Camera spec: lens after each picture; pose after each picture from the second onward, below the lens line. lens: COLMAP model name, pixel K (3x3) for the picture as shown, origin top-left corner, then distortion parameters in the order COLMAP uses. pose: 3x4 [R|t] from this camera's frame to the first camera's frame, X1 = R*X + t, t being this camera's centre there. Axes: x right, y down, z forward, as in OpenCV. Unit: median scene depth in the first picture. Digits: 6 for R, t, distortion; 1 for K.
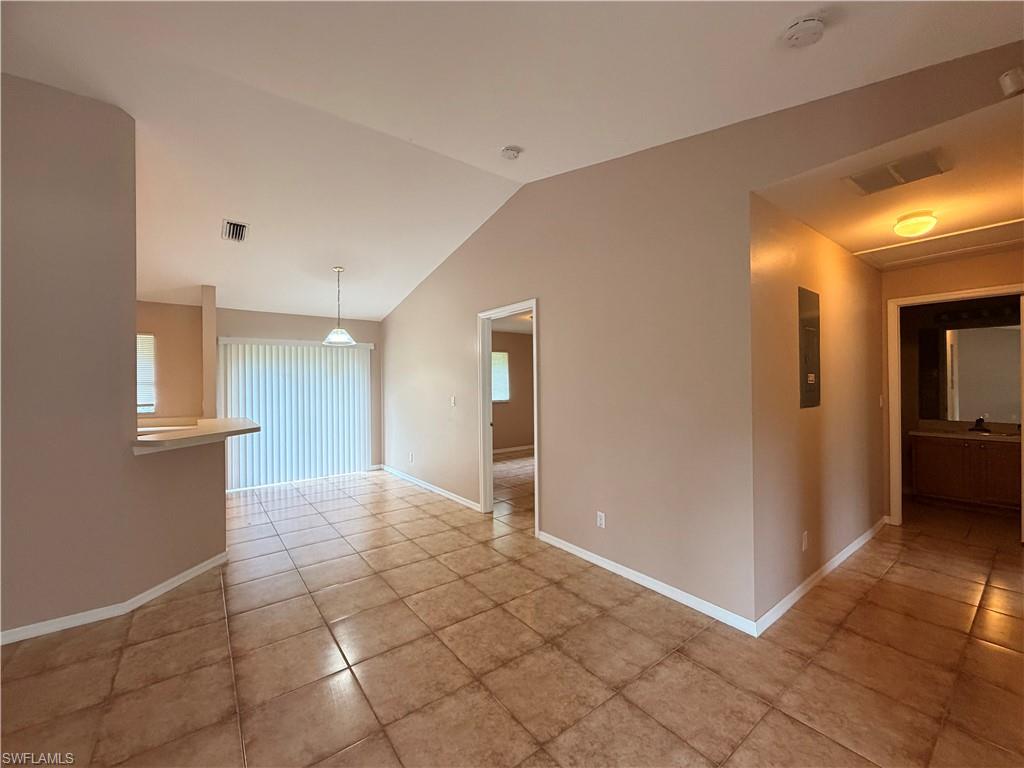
lens RADIAL K [[408.3, 0, 511.7], [0, 408.3, 383.4], [0, 0, 1]] dist [-0.002537, 0.000480]
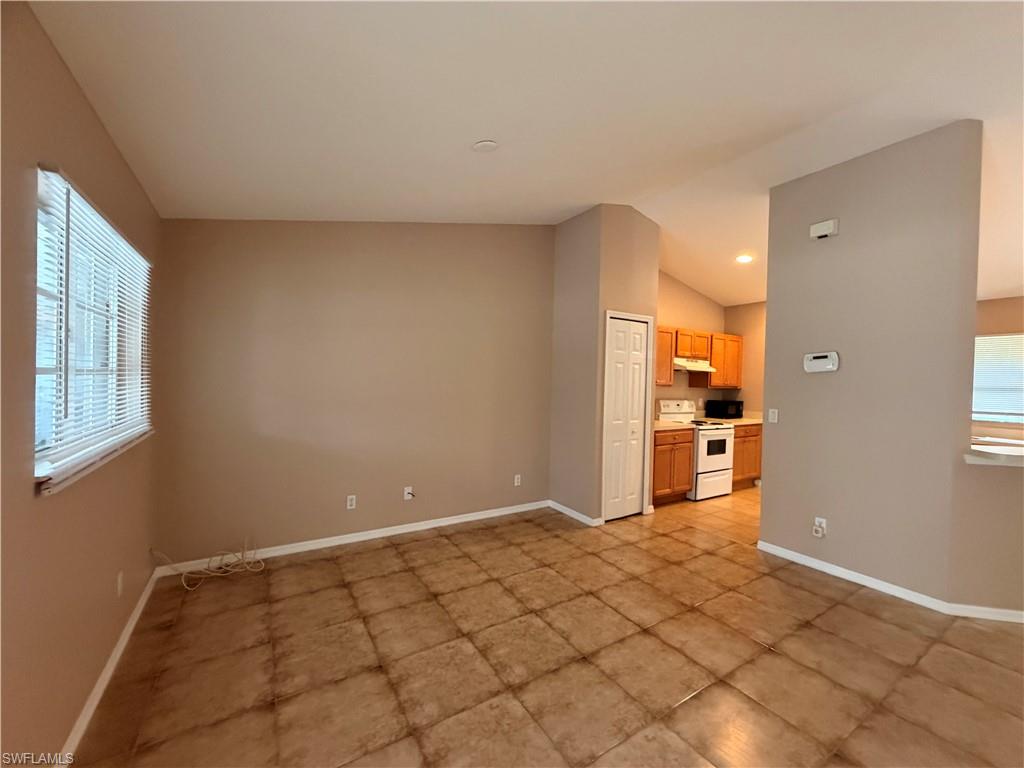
lens RADIAL K [[408.3, 0, 510.2], [0, 408.3, 384.5], [0, 0, 1]] dist [-0.002537, 0.000480]
pose [[-0.088346, 0.019156, -0.995906, 0.111572], [-0.023080, 0.999507, 0.021273, -0.006913], [0.995822, 0.024865, -0.087860, -0.016096]]
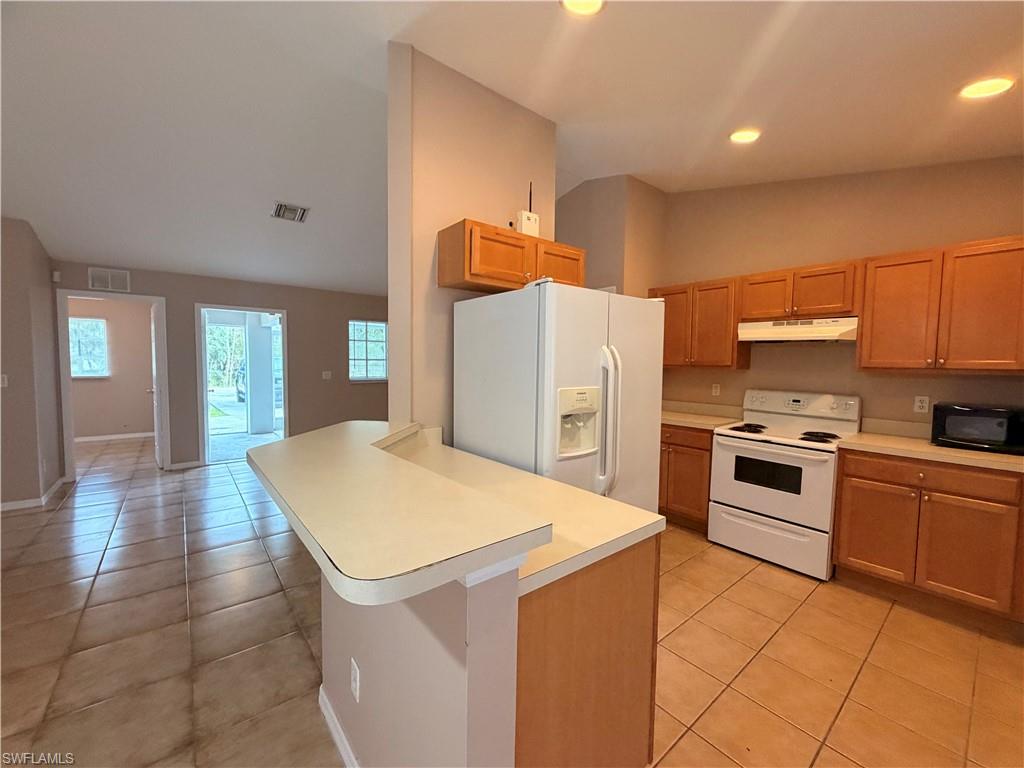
lens RADIAL K [[408.3, 0, 508.4], [0, 408.3, 384.0], [0, 0, 1]] dist [-0.002537, 0.000480]
pose [[-0.998809, -0.000985, -0.048779, -0.795332], [-0.003774, 0.998361, 0.057102, 0.003303], [0.048643, 0.057218, -0.997176, 1.322459]]
